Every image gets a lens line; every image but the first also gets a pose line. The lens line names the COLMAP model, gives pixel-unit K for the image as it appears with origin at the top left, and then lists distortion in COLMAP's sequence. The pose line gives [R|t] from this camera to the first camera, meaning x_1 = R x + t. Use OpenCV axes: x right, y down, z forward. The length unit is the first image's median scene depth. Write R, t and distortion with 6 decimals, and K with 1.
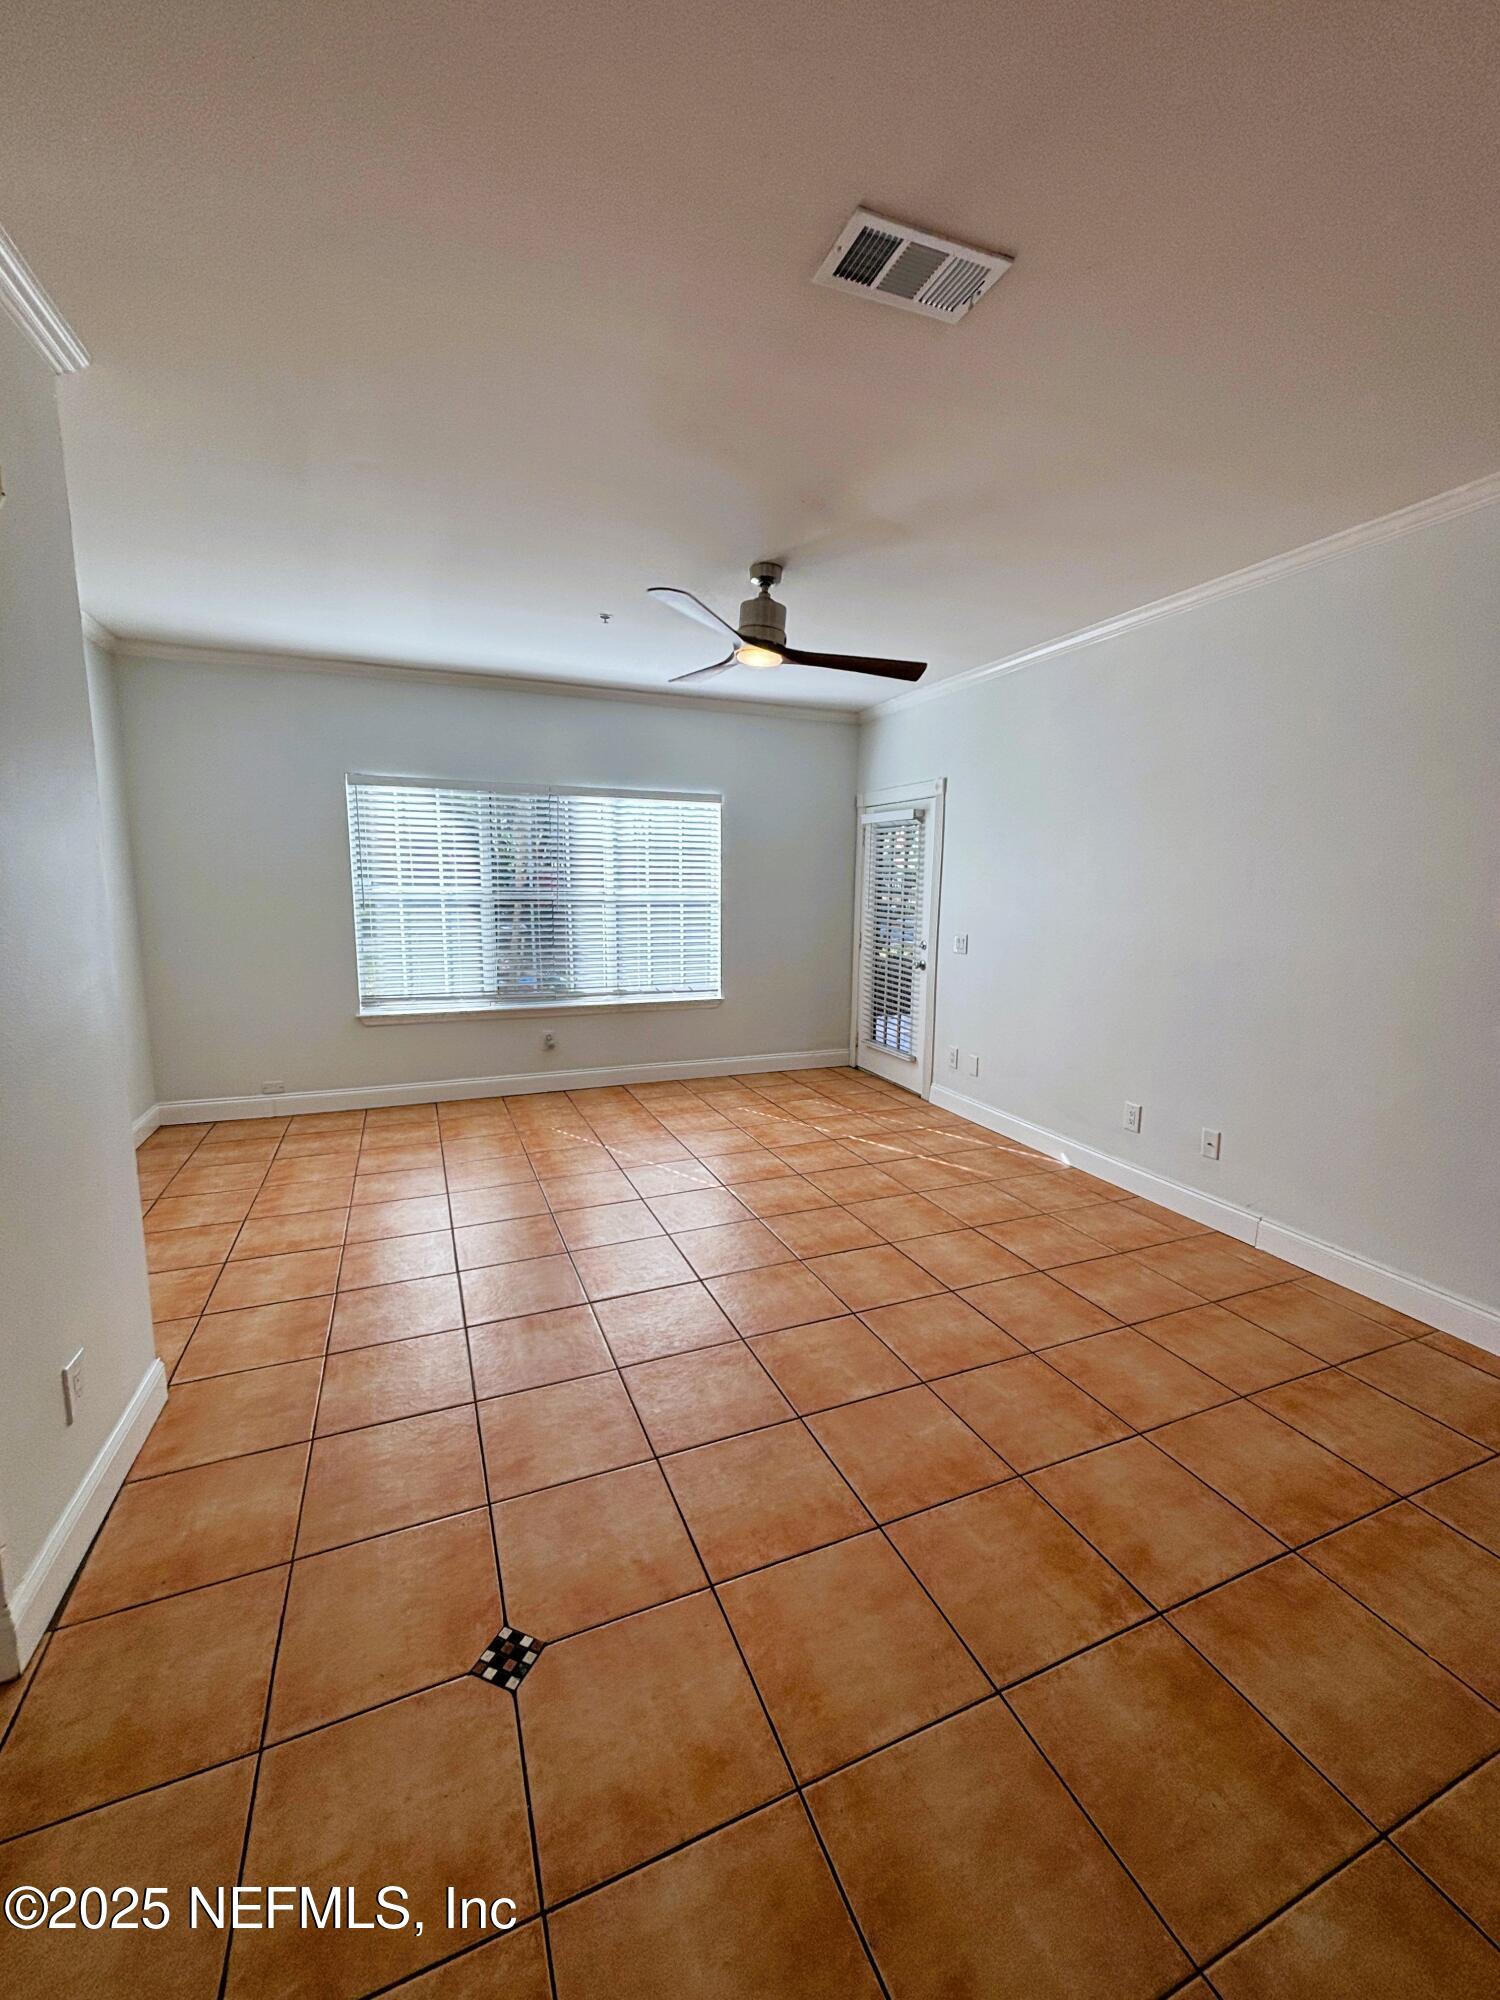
lens RADIAL K [[806.3, 0, 750.0], [0, 806.3, 1000.0], [0, 0, 1]] dist [0.029122, -0.000228]
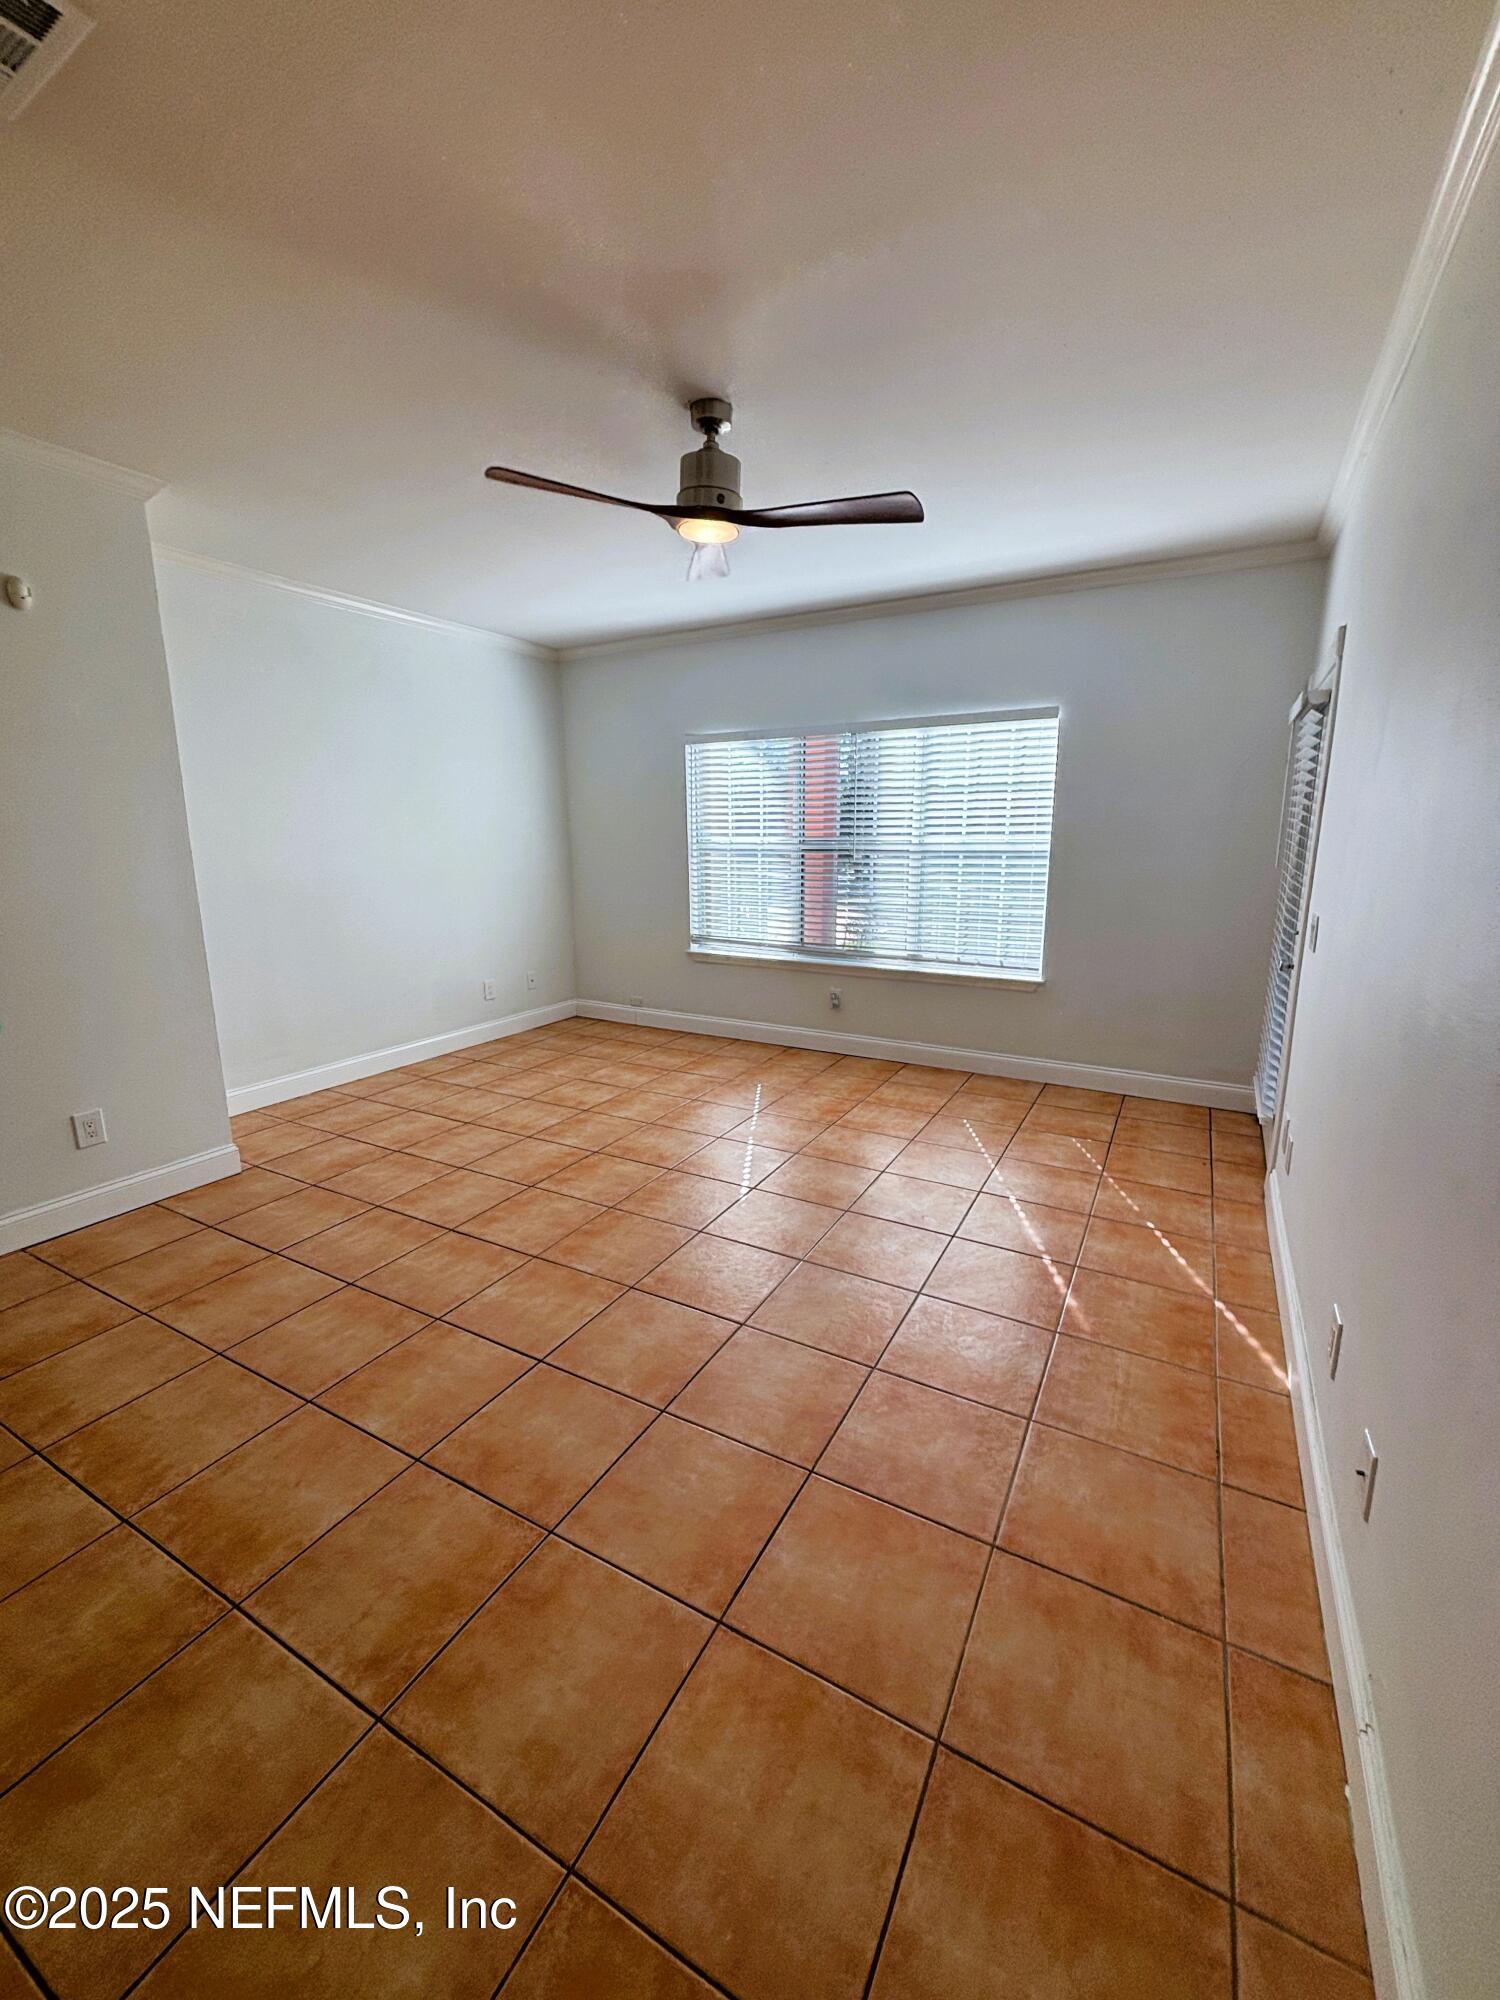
lens RADIAL K [[807.4, 0, 750.0], [0, 807.4, 1000.0], [0, 0, 1]] dist [0.008324, -0.000488]
pose [[0.609632, 0.149378, -0.778482, 0.459878], [-0.104764, 0.988652, 0.107665, -0.043677], [0.785731, 0.015921, 0.618363, 0.364047]]
